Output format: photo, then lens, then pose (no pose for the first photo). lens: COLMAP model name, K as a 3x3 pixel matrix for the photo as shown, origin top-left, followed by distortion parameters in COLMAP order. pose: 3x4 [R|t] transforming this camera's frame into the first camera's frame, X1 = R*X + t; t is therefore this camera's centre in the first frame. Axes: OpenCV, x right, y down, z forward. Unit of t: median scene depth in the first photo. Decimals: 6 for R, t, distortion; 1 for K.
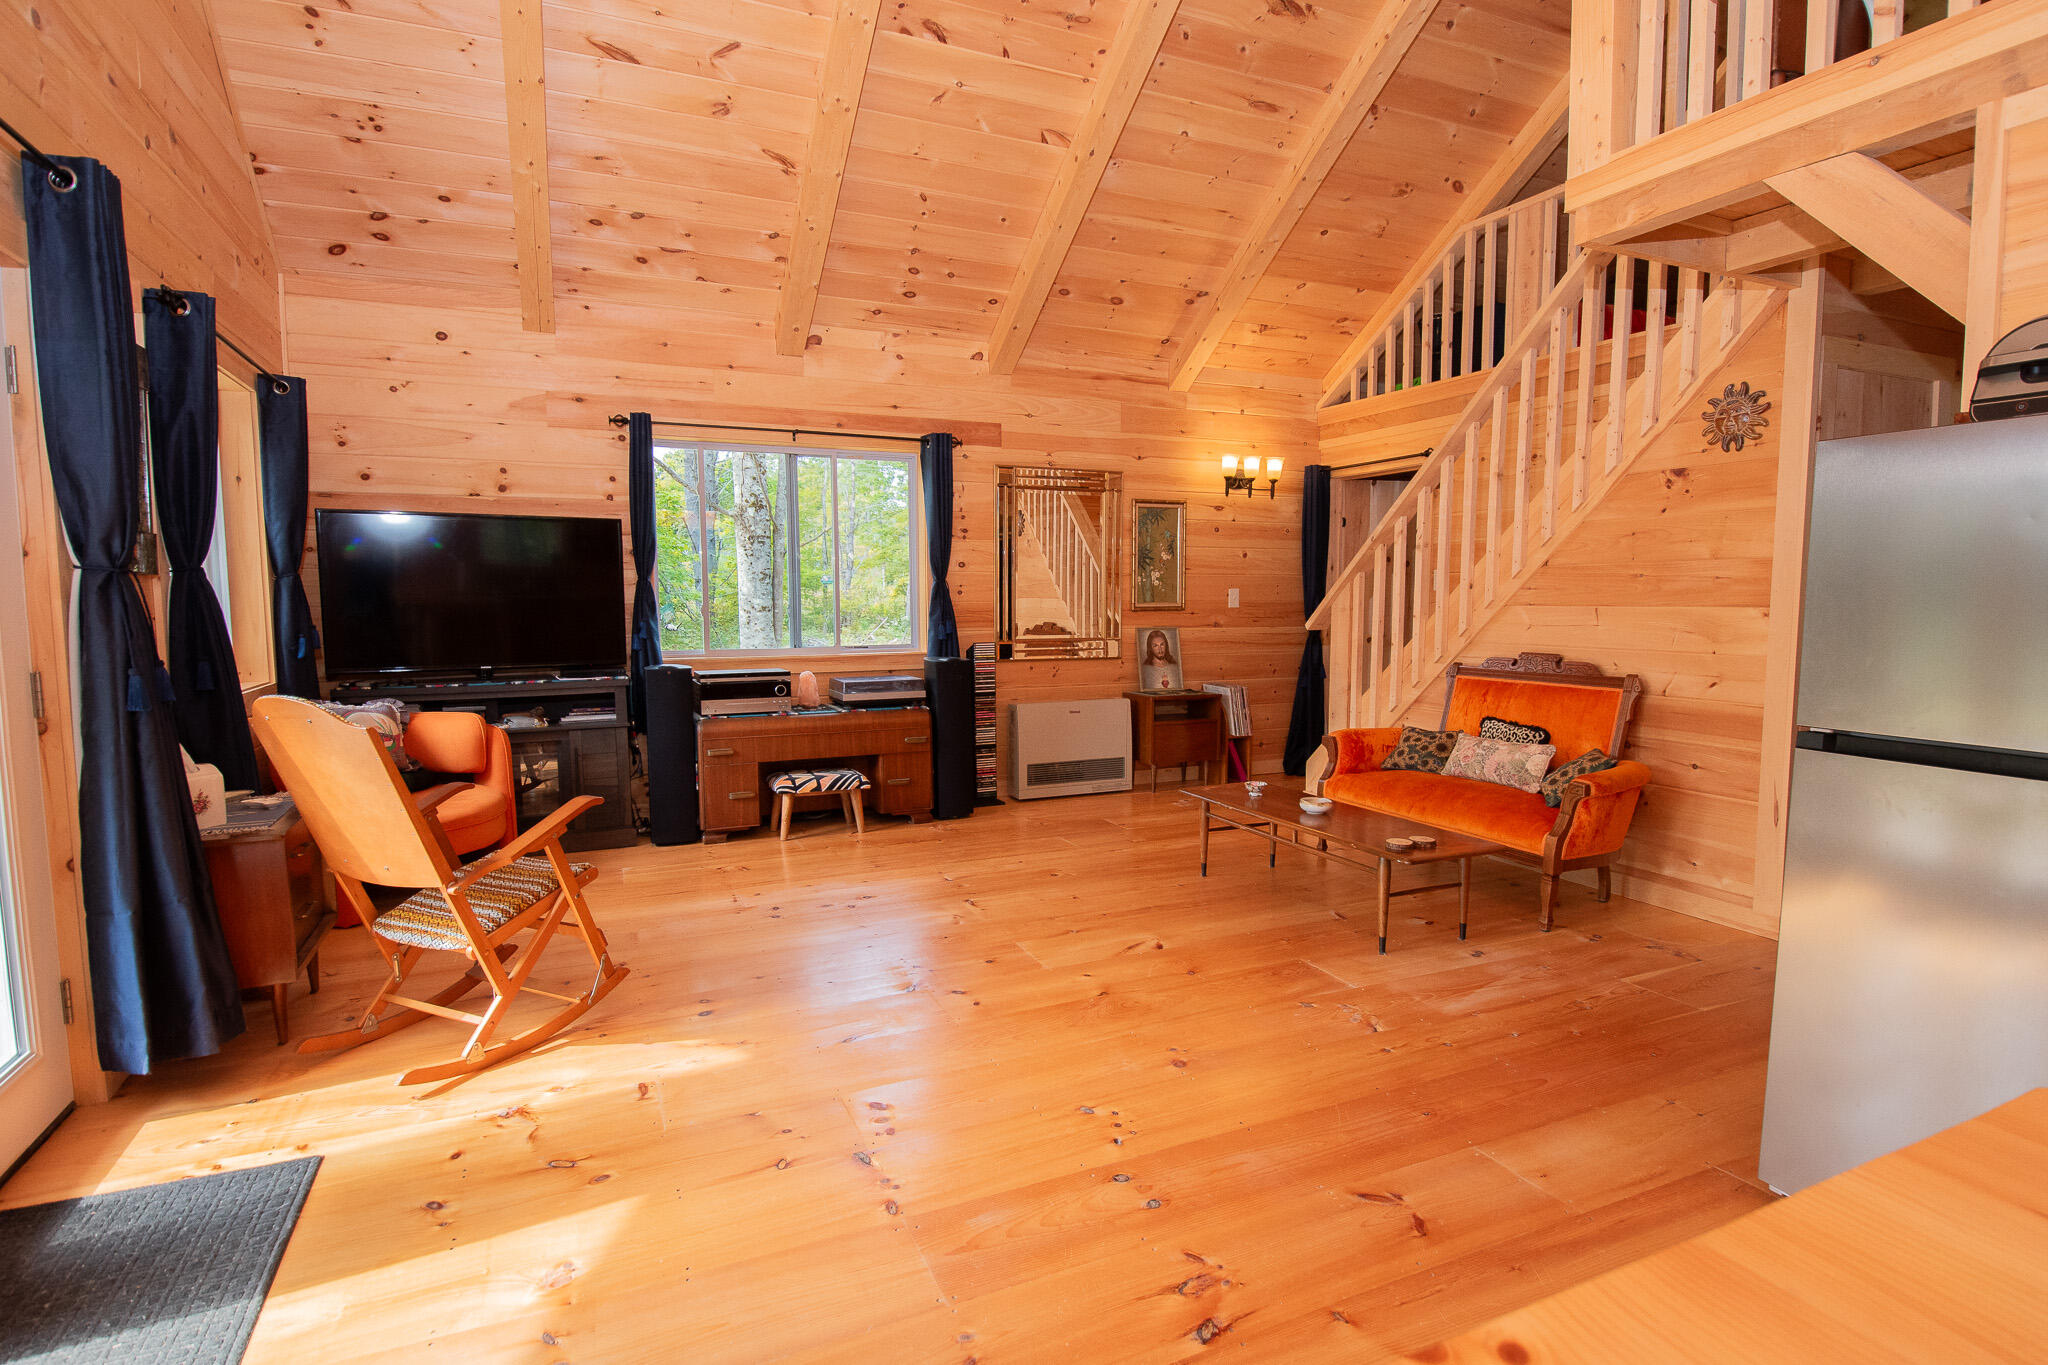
lens RADIAL K [[1014.3, 0, 1016.6], [0, 1014.3, 689.5], [0, 0, 1]] dist [0.028783, -0.035221]
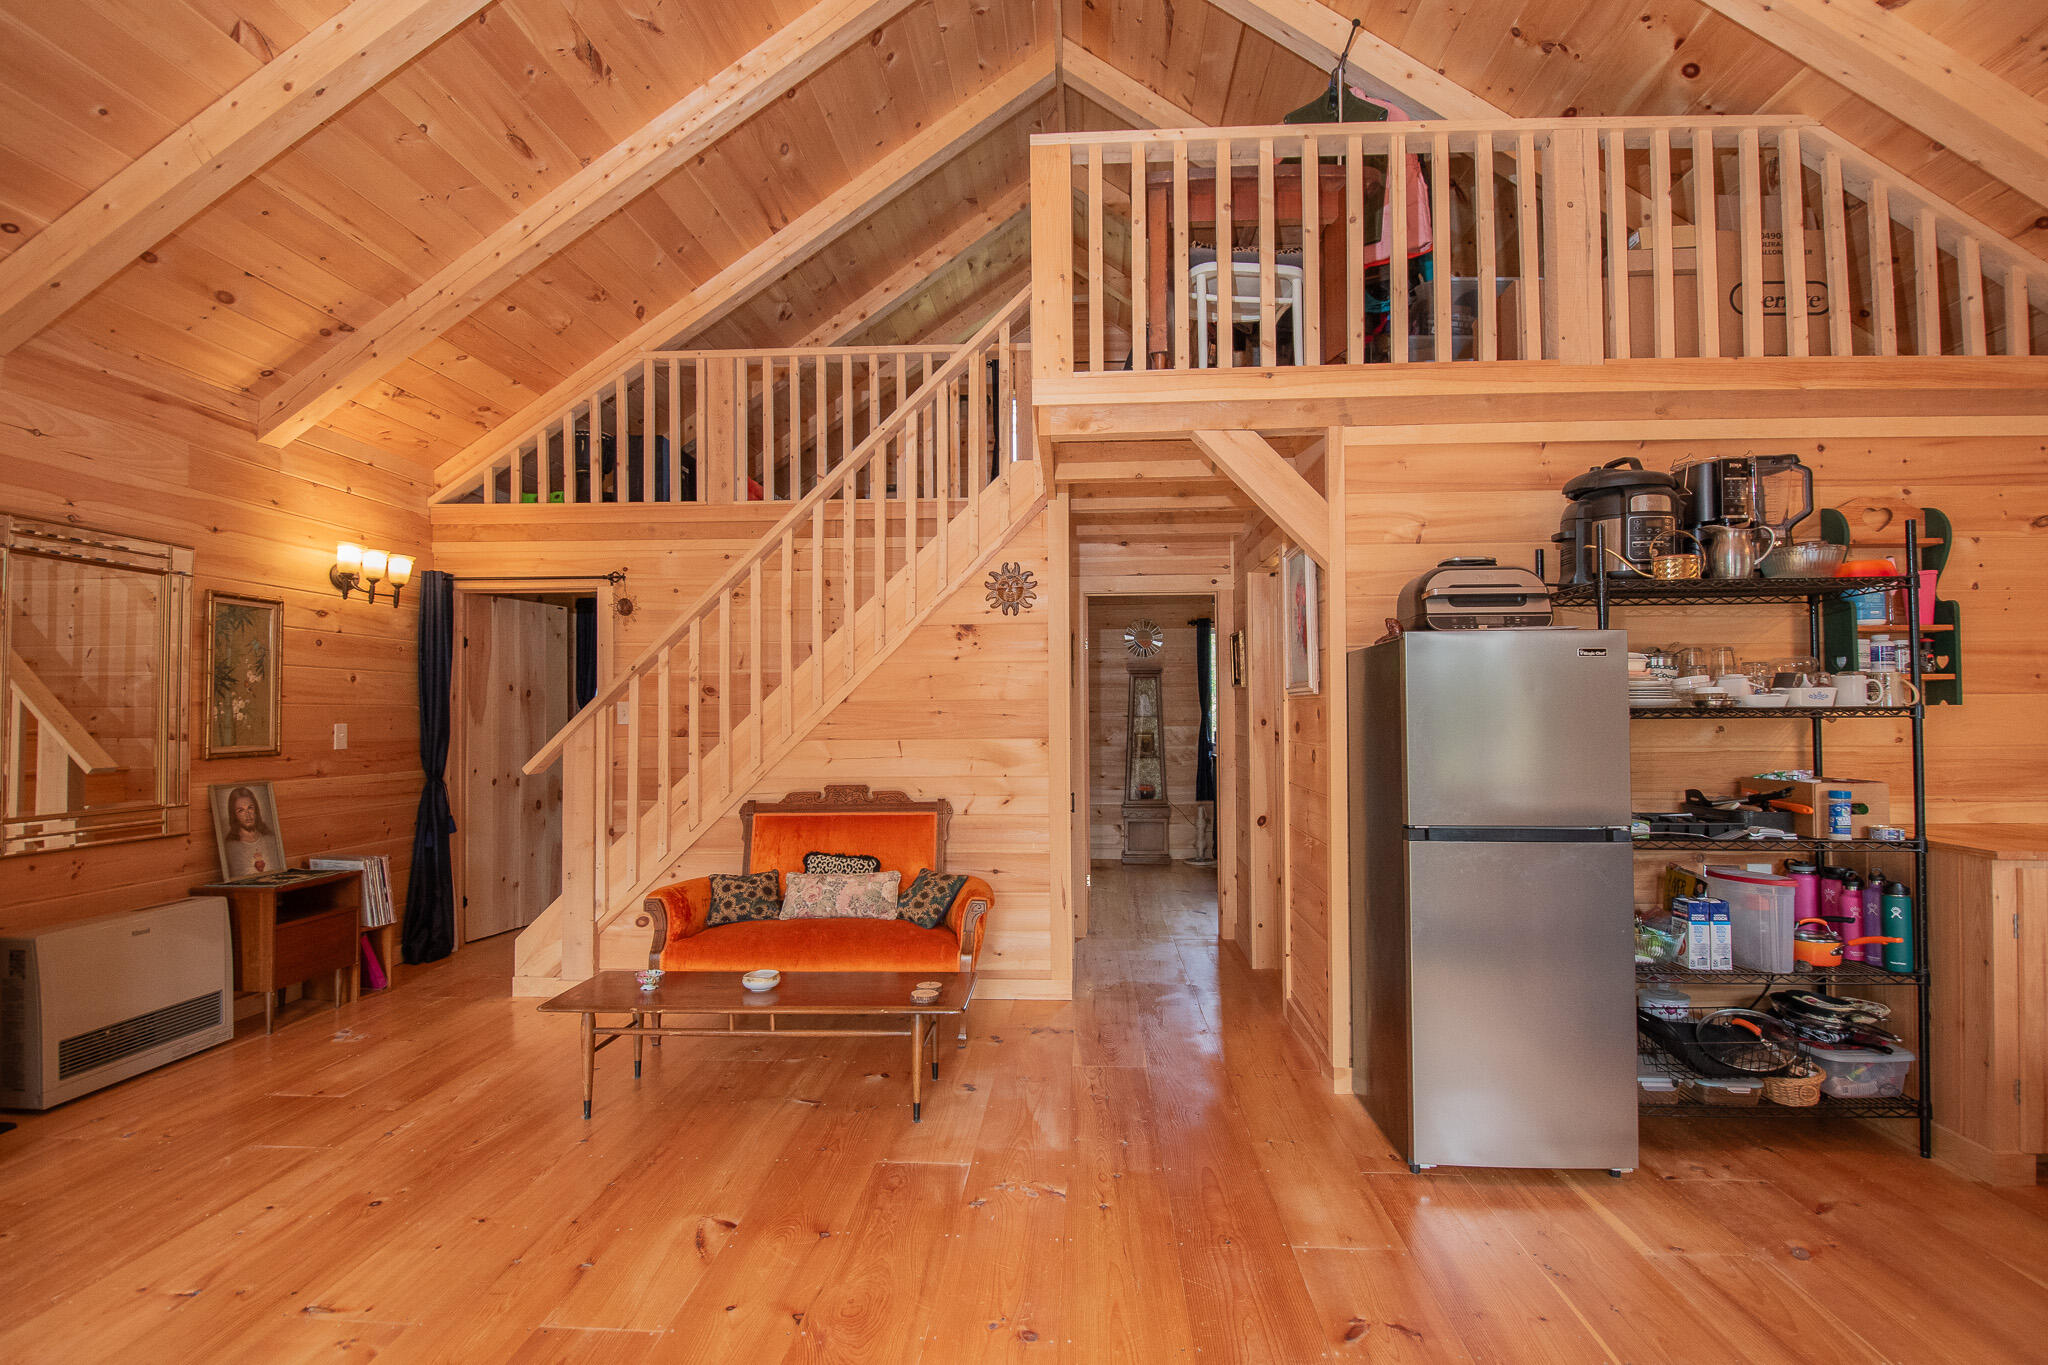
lens RADIAL K [[1014.3, 0, 1016.6], [0, 1014.3, 689.5], [0, 0, 1]] dist [0.028783, -0.035221]
pose [[0.457373, 0.019271, 0.889066, -0.247733], [0.089196, 0.993729, -0.067426, -0.034695], [-0.884790, 0.110139, 0.452787, 0.263899]]
